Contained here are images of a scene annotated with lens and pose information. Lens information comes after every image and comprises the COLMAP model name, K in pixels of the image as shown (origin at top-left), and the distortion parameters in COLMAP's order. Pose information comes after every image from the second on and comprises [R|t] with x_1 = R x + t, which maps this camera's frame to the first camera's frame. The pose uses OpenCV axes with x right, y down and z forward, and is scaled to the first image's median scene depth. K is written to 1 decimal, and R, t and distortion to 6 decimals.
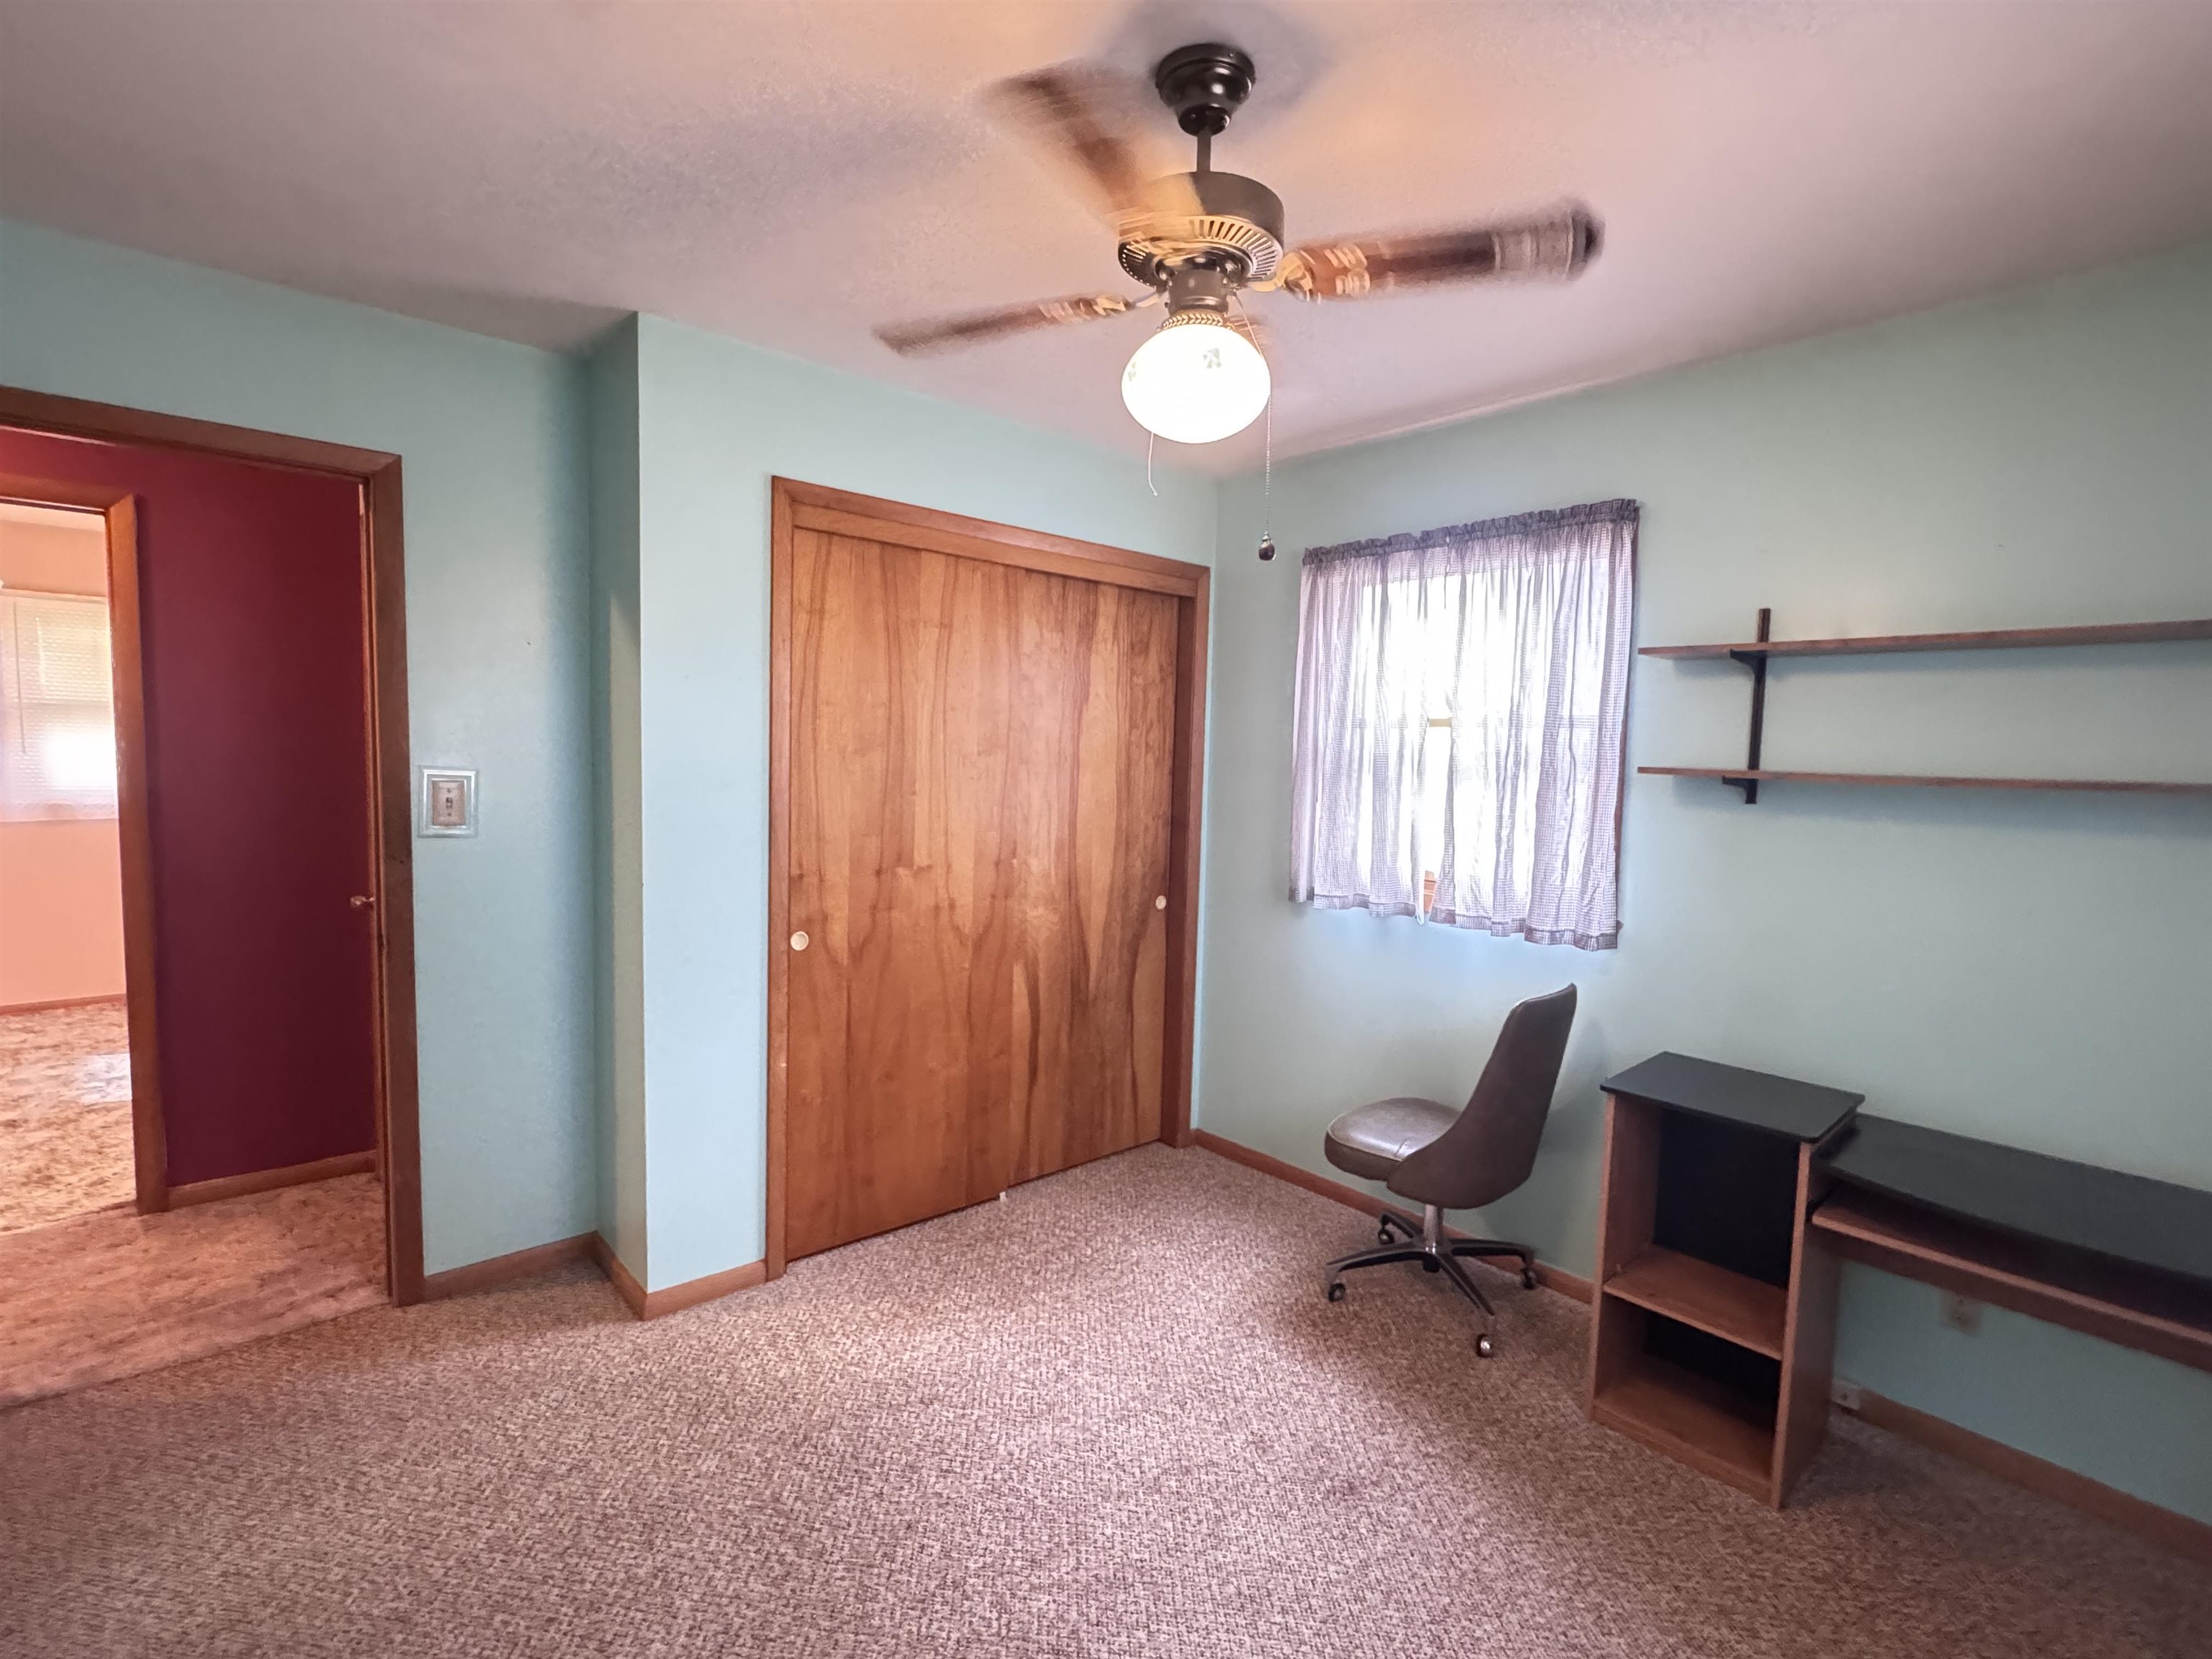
lens RADIAL K [[1033.7, 0, 1099.5], [0, 1033.7, 832.2], [0, 0, 1]] dist [-0.003253, -0.000620]
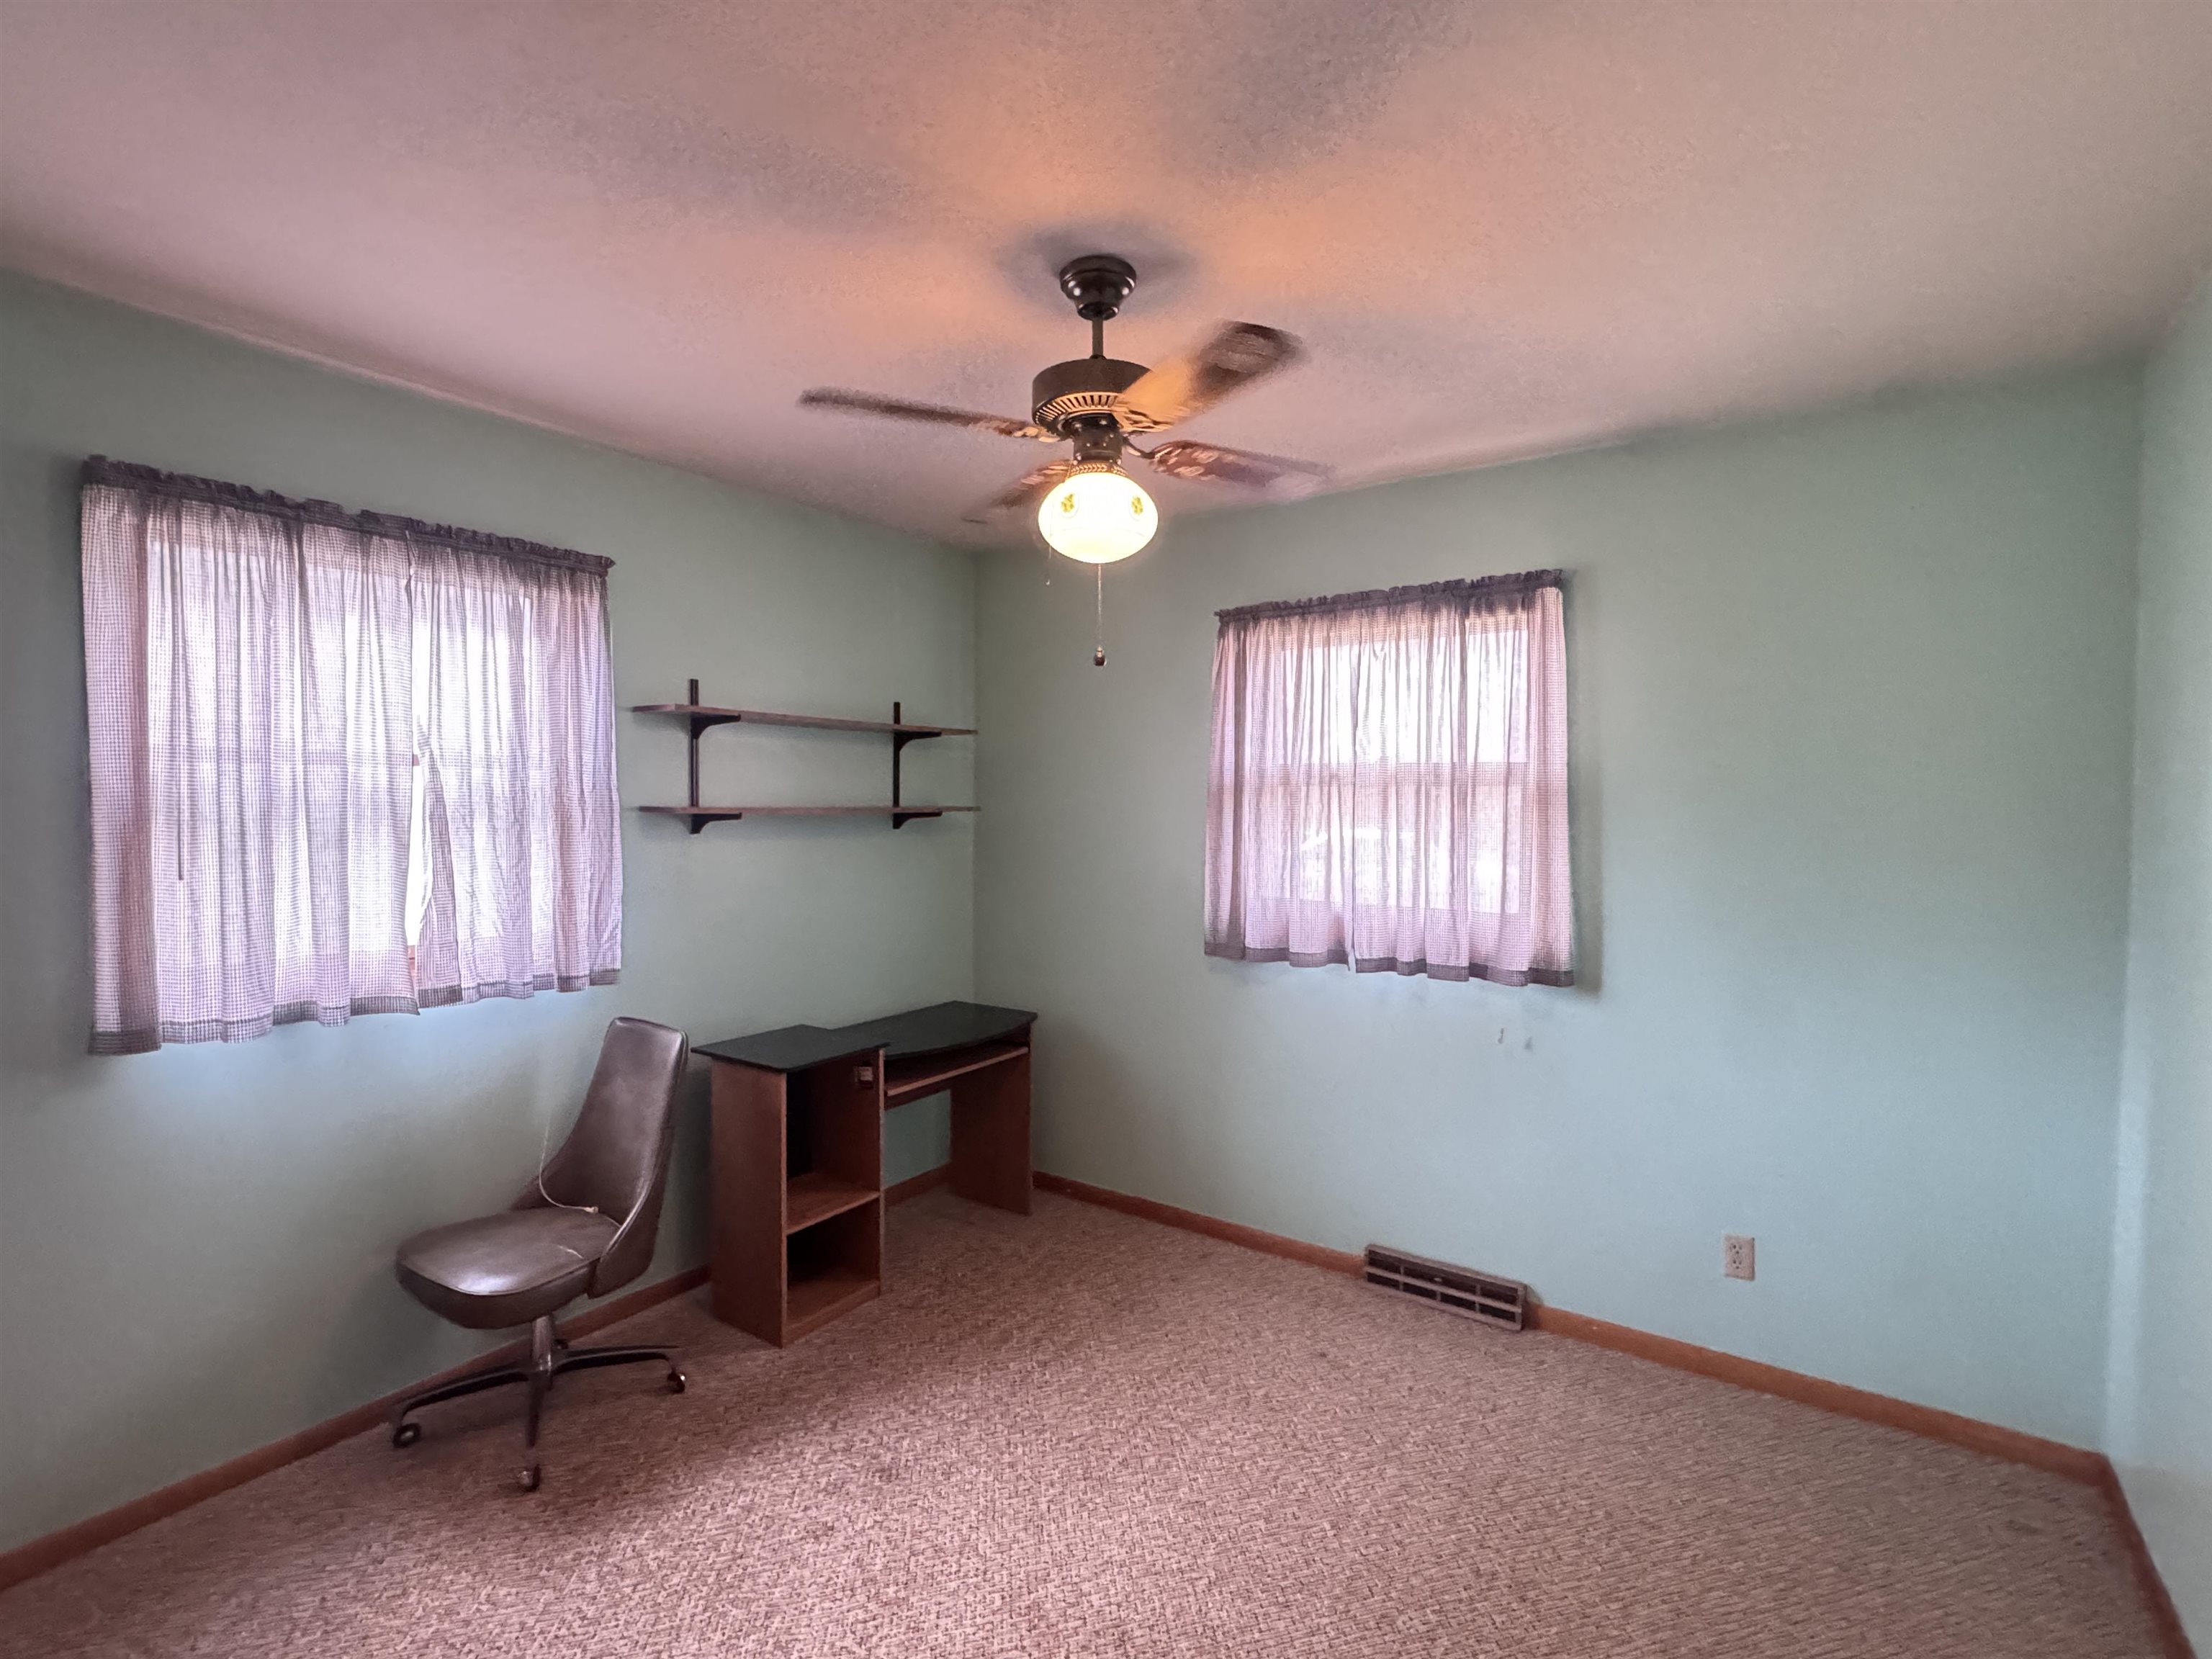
lens RADIAL K [[1033.7, 0, 1099.5], [0, 1033.7, 832.2], [0, 0, 1]] dist [-0.003253, -0.000620]
pose [[-0.237862, -0.060236, 0.969429, -0.688844], [0.063781, 0.994952, 0.077472, -0.093615], [-0.969202, 0.080259, -0.232820, 0.803422]]
